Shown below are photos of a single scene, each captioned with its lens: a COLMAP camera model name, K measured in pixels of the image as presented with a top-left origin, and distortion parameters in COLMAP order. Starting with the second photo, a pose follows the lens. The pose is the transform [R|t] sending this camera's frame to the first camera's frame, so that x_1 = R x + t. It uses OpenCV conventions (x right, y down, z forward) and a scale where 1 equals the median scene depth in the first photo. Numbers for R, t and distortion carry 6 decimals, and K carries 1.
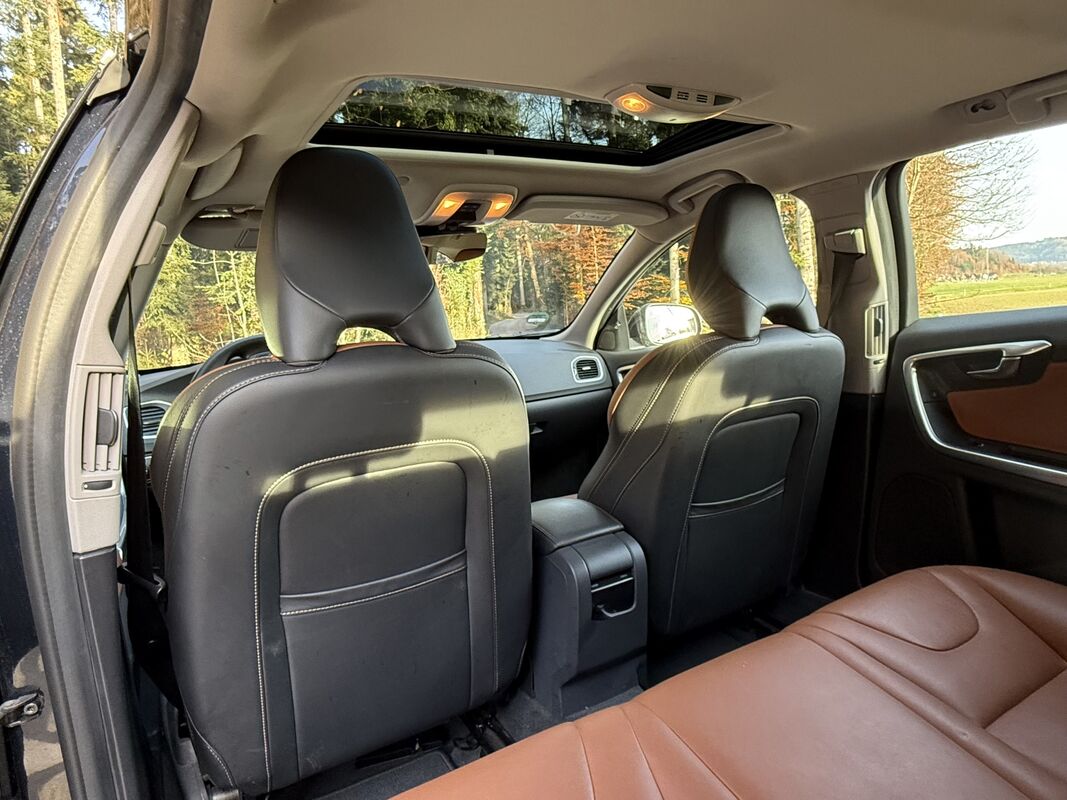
lens RADIAL K [[667.8, 0, 533.5], [0, 667.8, 400.0], [0, 0, 1]] dist [0.006449, 0.002462]
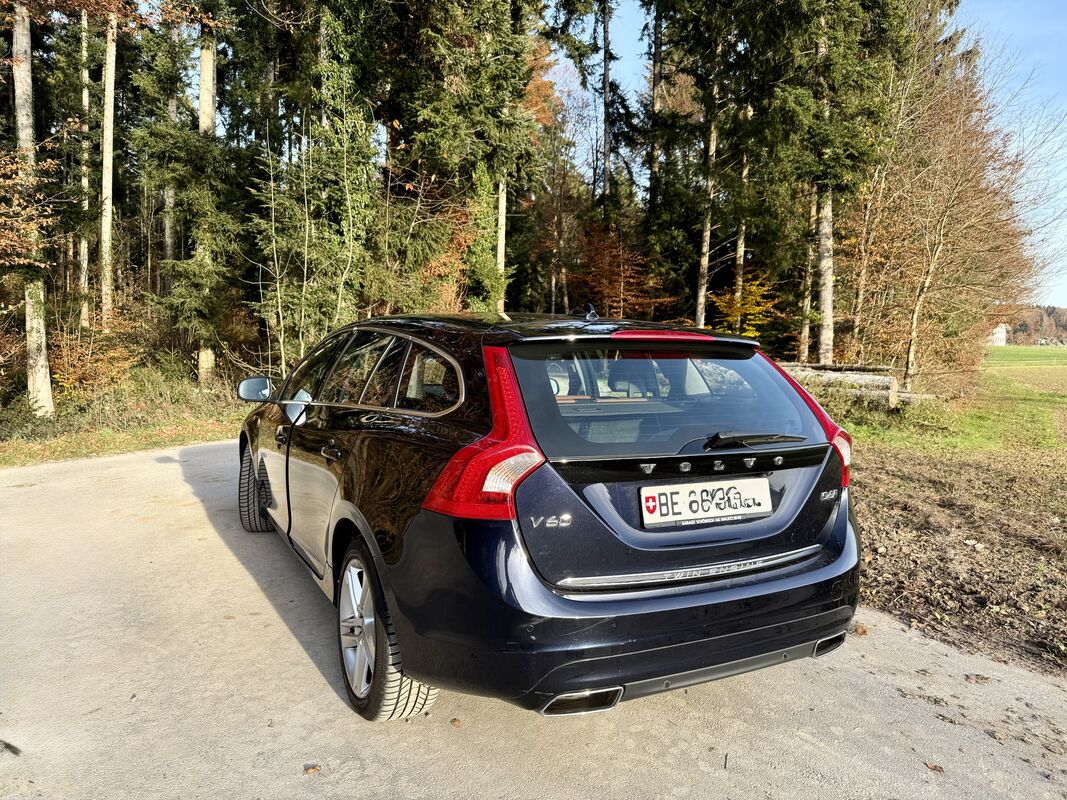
lens RADIAL K [[736.9, 0, 522.0], [0, 736.9, 408.8], [0, 0, 1]] dist [0.075538, -0.095464]
pose [[0.994367, 0.091825, -0.052934, 0.018284], [-0.093584, 0.995104, -0.031777, 0.002557], [0.049757, 0.036552, 0.998092, -0.084554]]
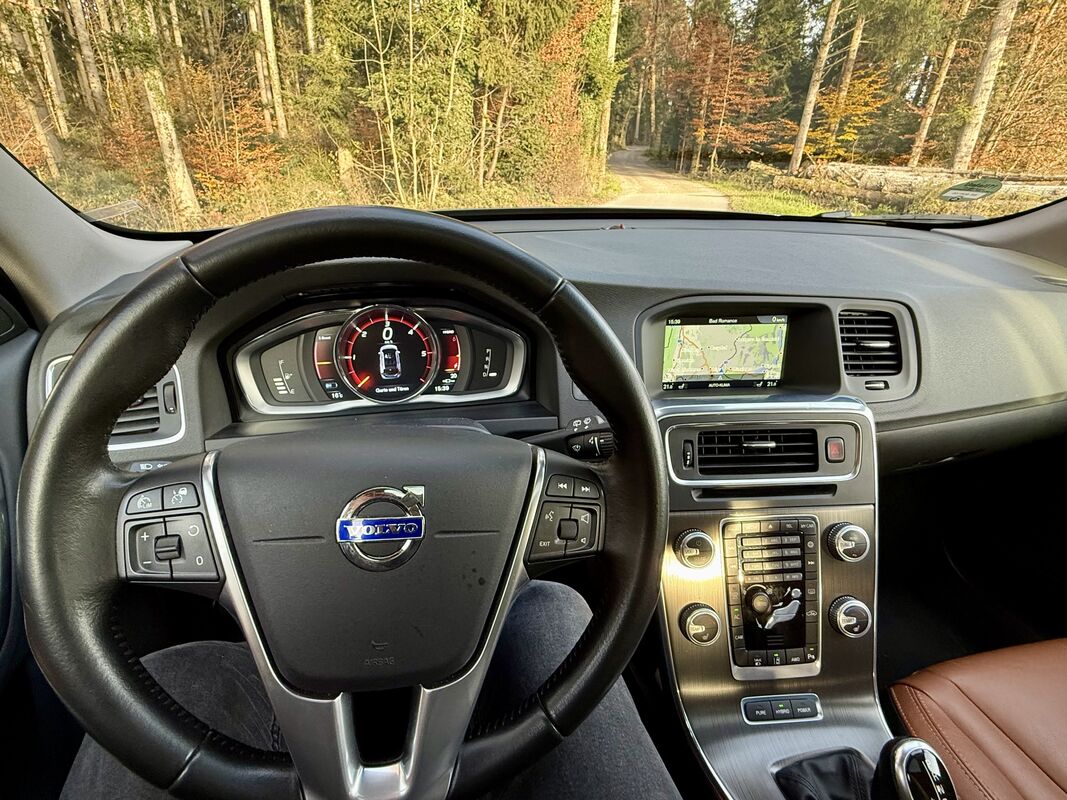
lens RADIAL K [[508.8, 0, 526.8], [0, 508.8, 402.7], [0, 0, 1]] dist [-0.002511, -0.000377]
pose [[0.976575, 0.169020, -0.133170, -0.018799], [-0.113790, 0.930914, 0.347060, -0.007758], [0.182630, -0.323777, 0.928340, 0.061344]]
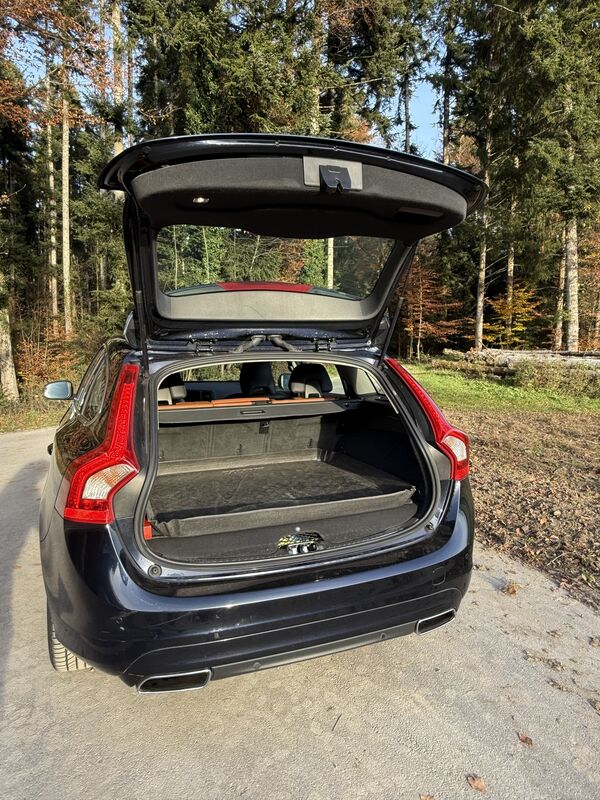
lens RADIAL K [[525.6, 0, 300.0], [0, 525.6, 400.0], [0, 0, 1]] dist [0.002549, 0.002715]
pose [[0.983348, 0.078960, -0.163684, 0.040467], [-0.079346, 0.996838, 0.004191, -0.003471], [0.163497, 0.008867, 0.986504, -0.068504]]
